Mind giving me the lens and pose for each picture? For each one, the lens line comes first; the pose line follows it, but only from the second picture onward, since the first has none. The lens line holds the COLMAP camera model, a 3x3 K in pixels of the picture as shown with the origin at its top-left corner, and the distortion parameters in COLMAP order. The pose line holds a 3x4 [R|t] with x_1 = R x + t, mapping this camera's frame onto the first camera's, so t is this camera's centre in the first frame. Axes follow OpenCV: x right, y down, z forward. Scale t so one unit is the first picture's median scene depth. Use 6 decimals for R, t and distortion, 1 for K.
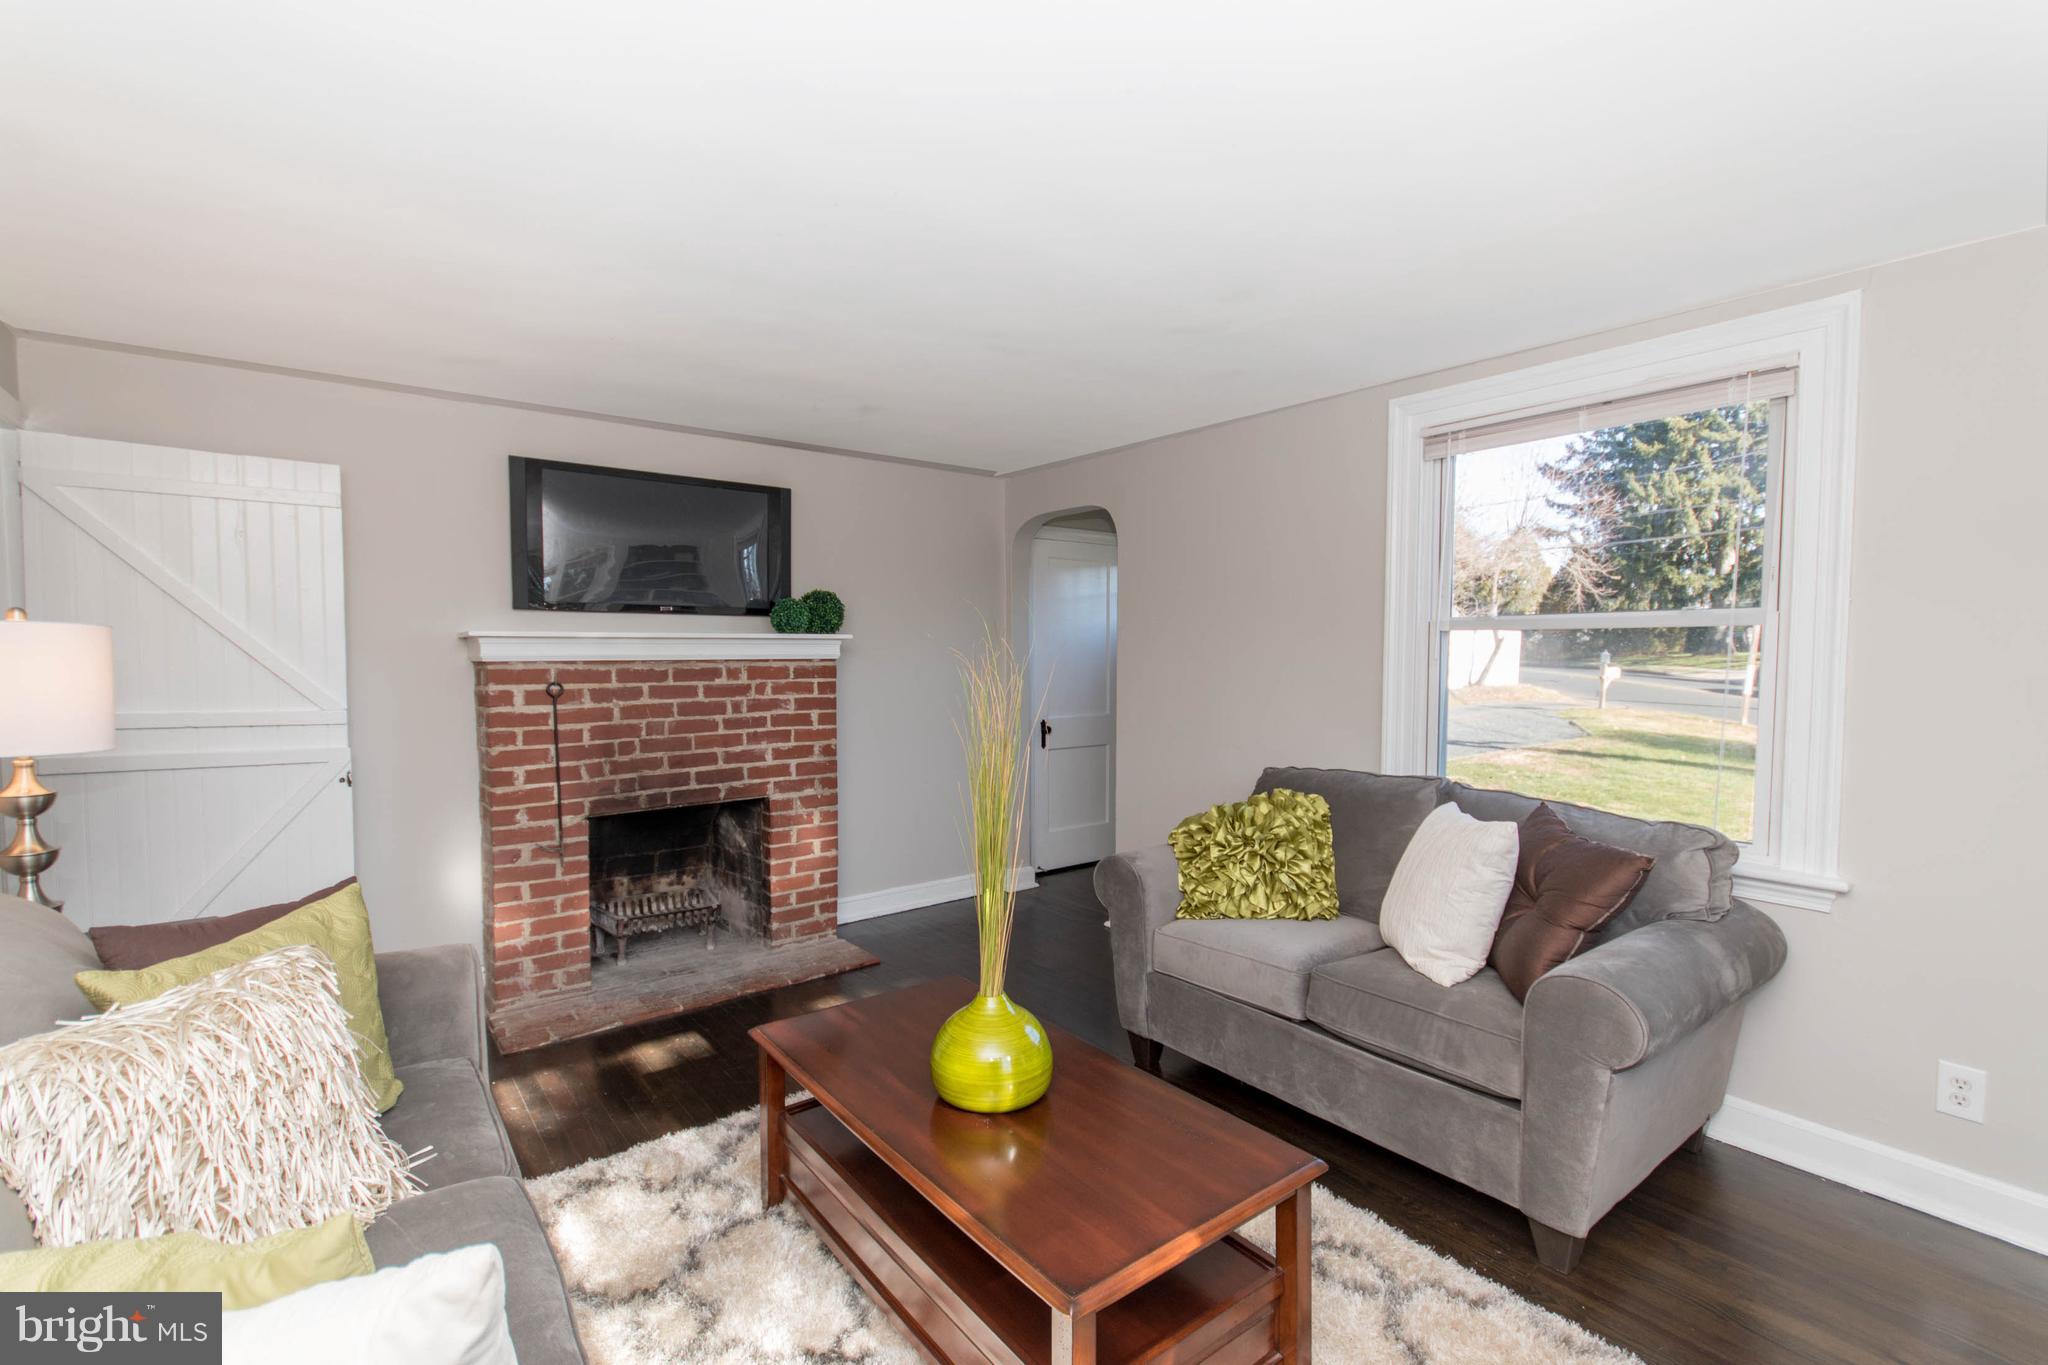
lens RADIAL K [[924.9, 0, 997.6], [0, 924.9, 691.9], [0, 0, 1]] dist [0.000312, 0.001326]
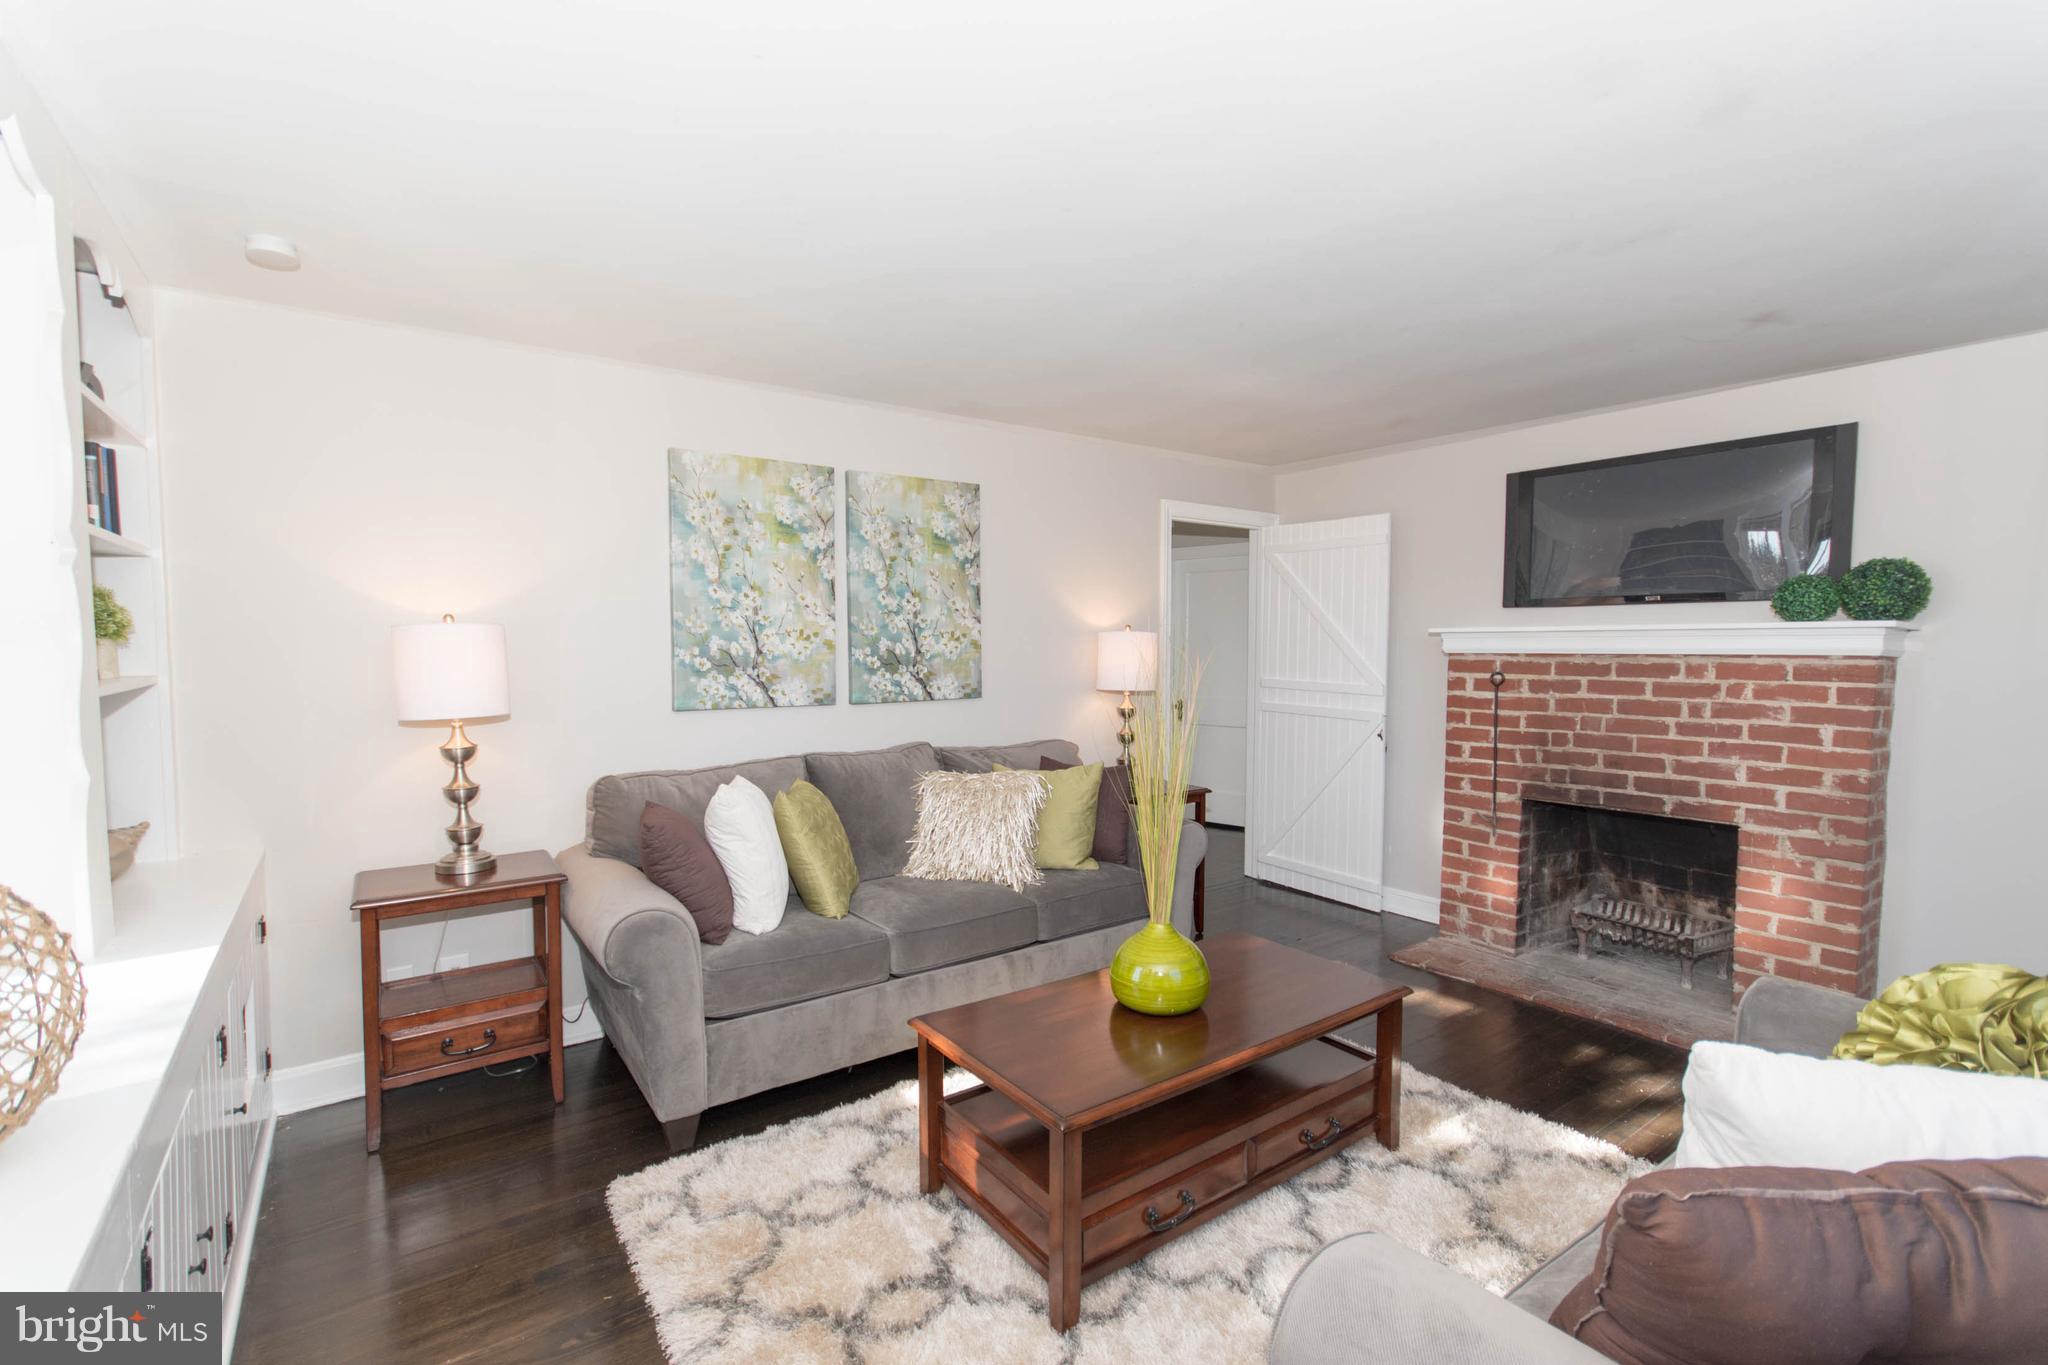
lens RADIAL K [[924.9, 0, 1028.1], [0, 924.9, 688.2], [0, 0, 1]] dist [0.000312, 0.001326]
pose [[-0.039416, 0.047573, -0.998090, 0.618383], [-0.044828, 0.997776, 0.049328, -0.019255], [0.998217, 0.046686, -0.037196, 0.436992]]
